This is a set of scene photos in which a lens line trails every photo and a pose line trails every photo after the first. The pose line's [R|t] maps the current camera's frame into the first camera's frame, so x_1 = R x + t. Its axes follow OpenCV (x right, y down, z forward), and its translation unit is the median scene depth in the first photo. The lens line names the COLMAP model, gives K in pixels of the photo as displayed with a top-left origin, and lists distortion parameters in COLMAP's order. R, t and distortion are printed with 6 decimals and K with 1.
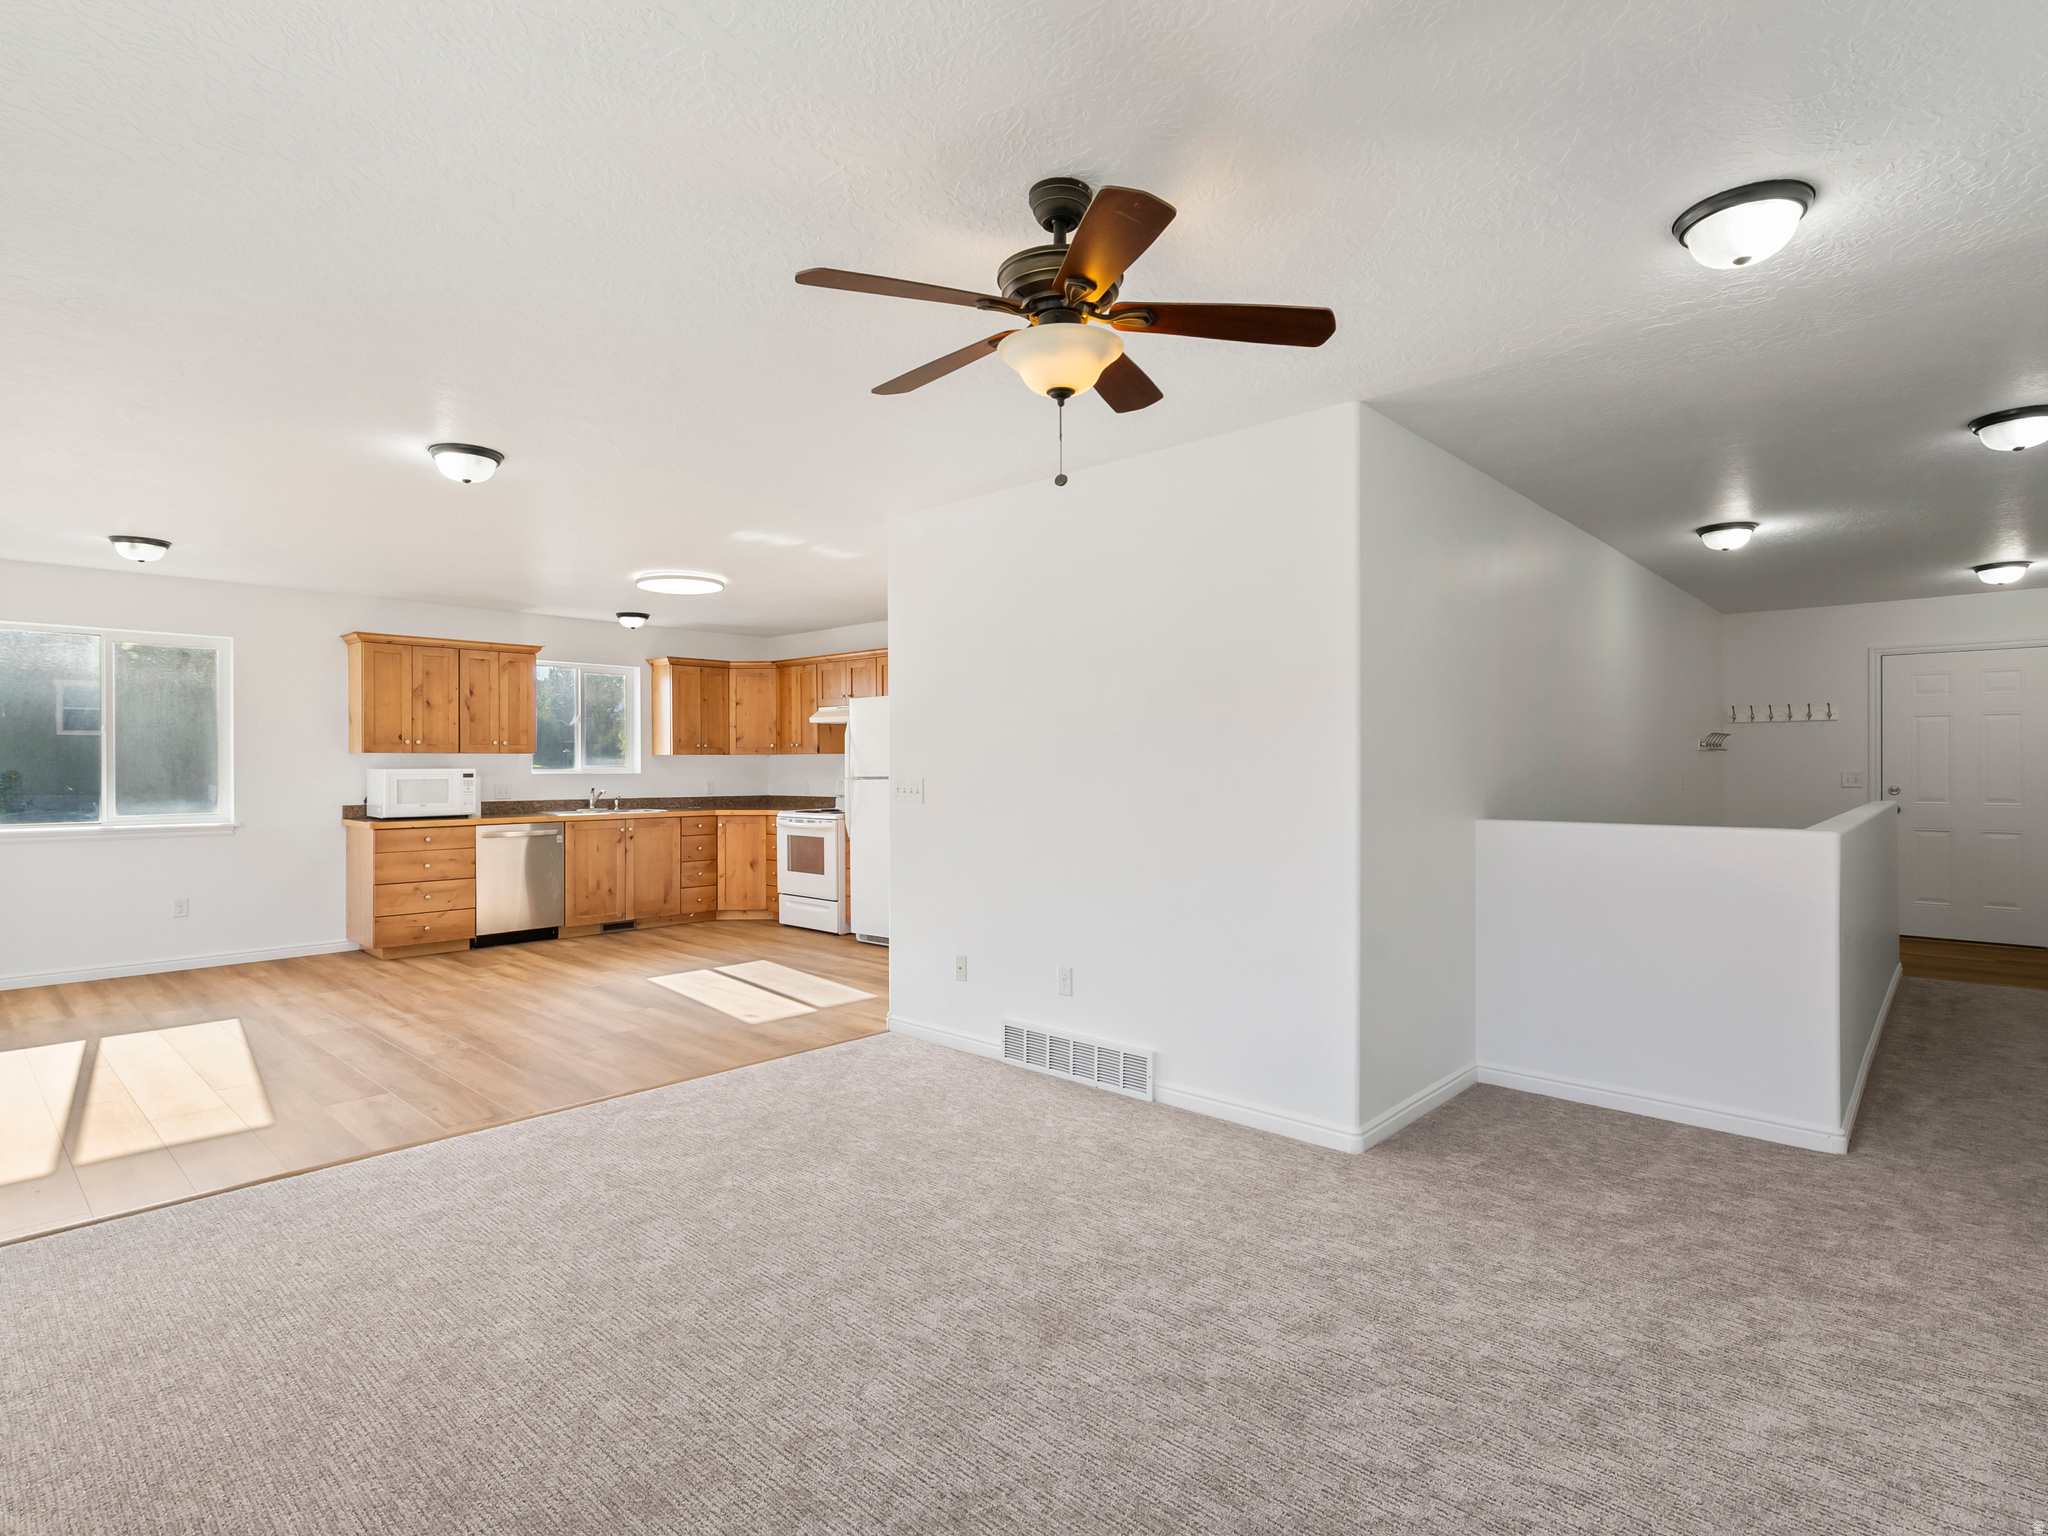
lens RADIAL K [[1053.5, 0, 1024.0], [0, 1053.5, 760.3], [0, 0, 1]] dist [-0.009843, 0.006555]
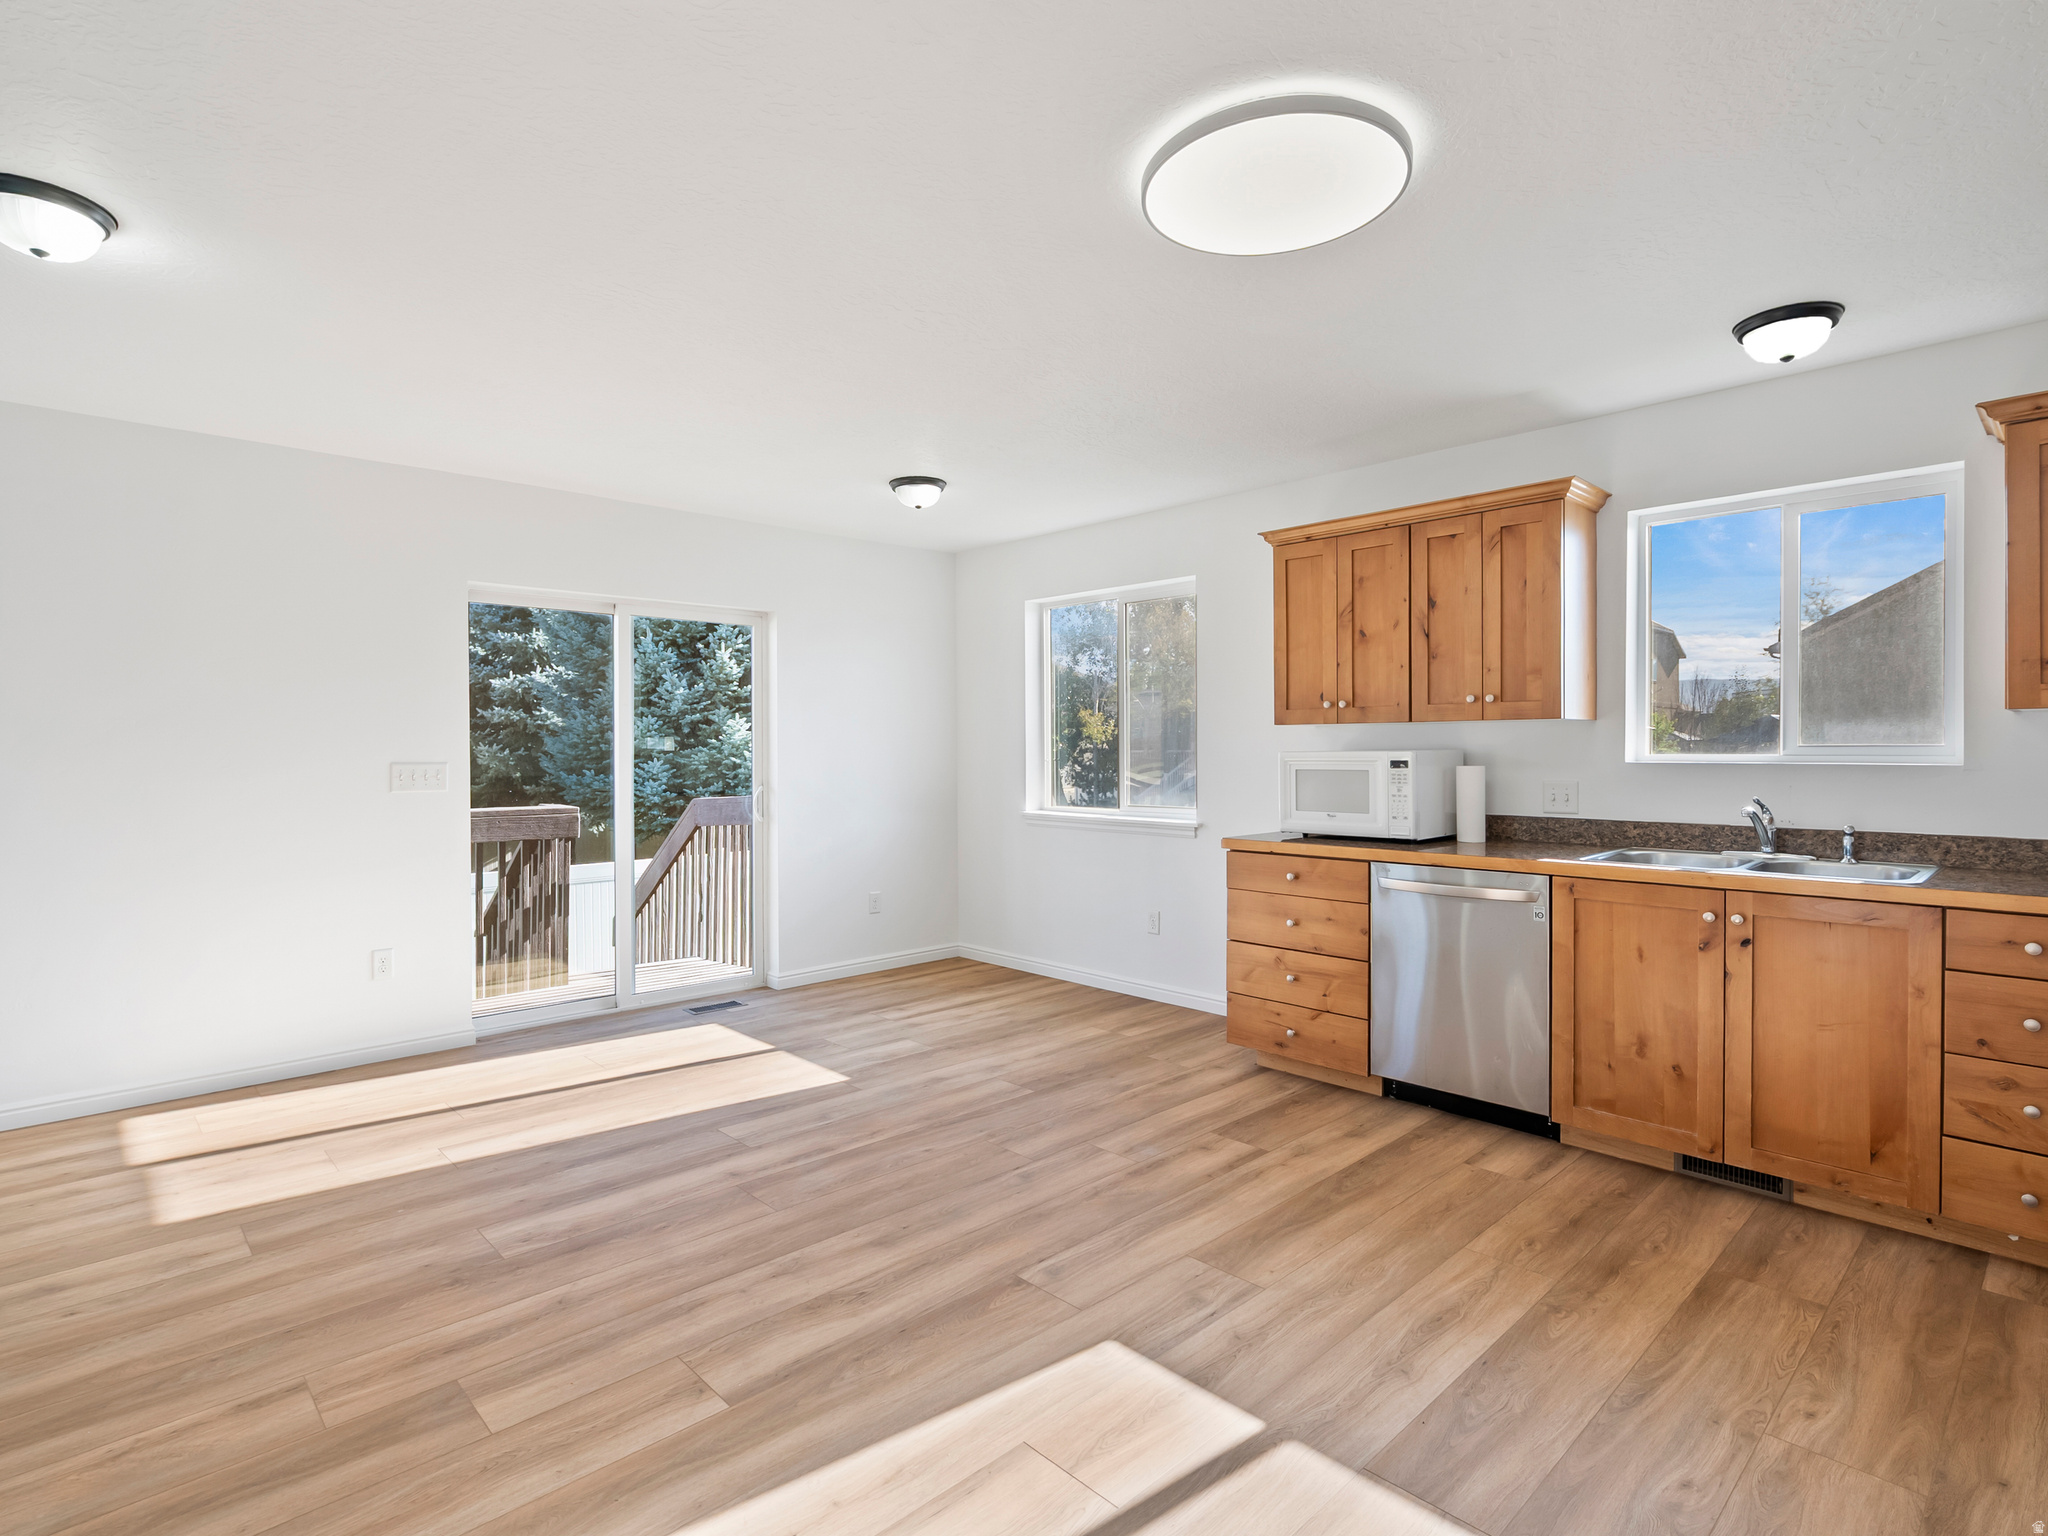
lens RADIAL K [[1053.5, 0, 1029.5], [0, 1053.5, 749.1], [0, 0, 1]] dist [-0.009843, 0.006555]
pose [[-0.067435, 0.003909, -0.997716, 0.004900], [0.010950, 0.999935, 0.003178, 0.003191], [0.997664, -0.010710, -0.067474, 0.844864]]
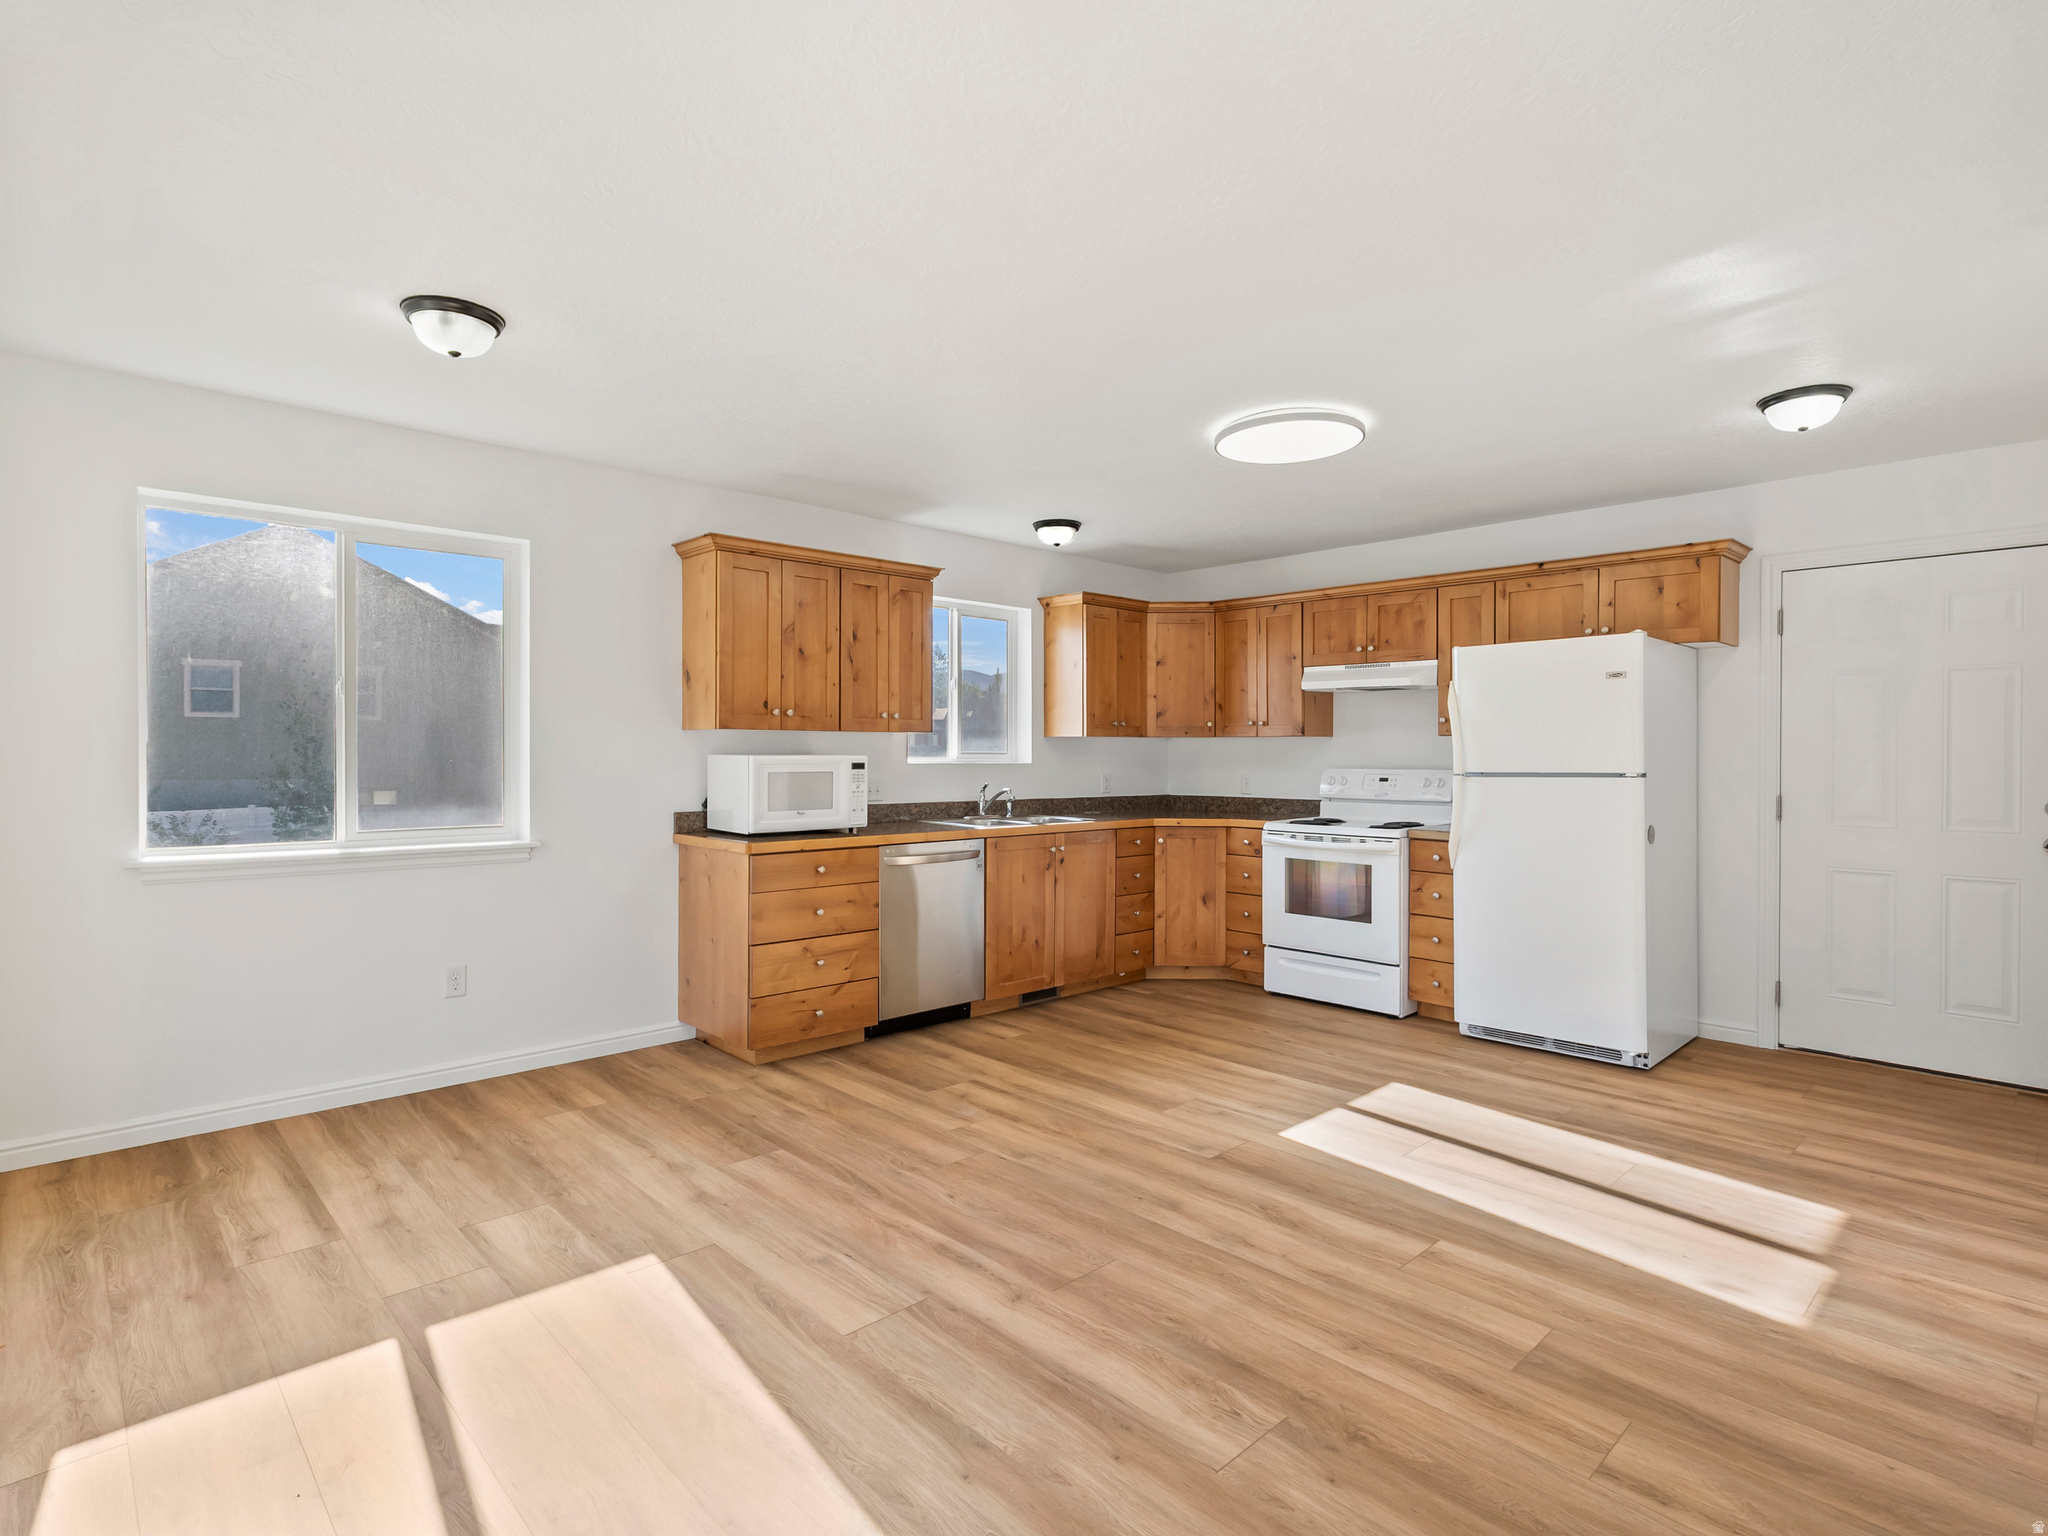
lens RADIAL K [[1053.5, 0, 1010.6], [0, 1053.5, 755.1], [0, 0, 1]] dist [-0.009843, 0.006555]
pose [[0.997670, 0.005049, -0.068042, -0.390515], [-0.004641, 0.999970, 0.006159, 0.003365], [0.068071, -0.005829, 0.997663, 0.367810]]
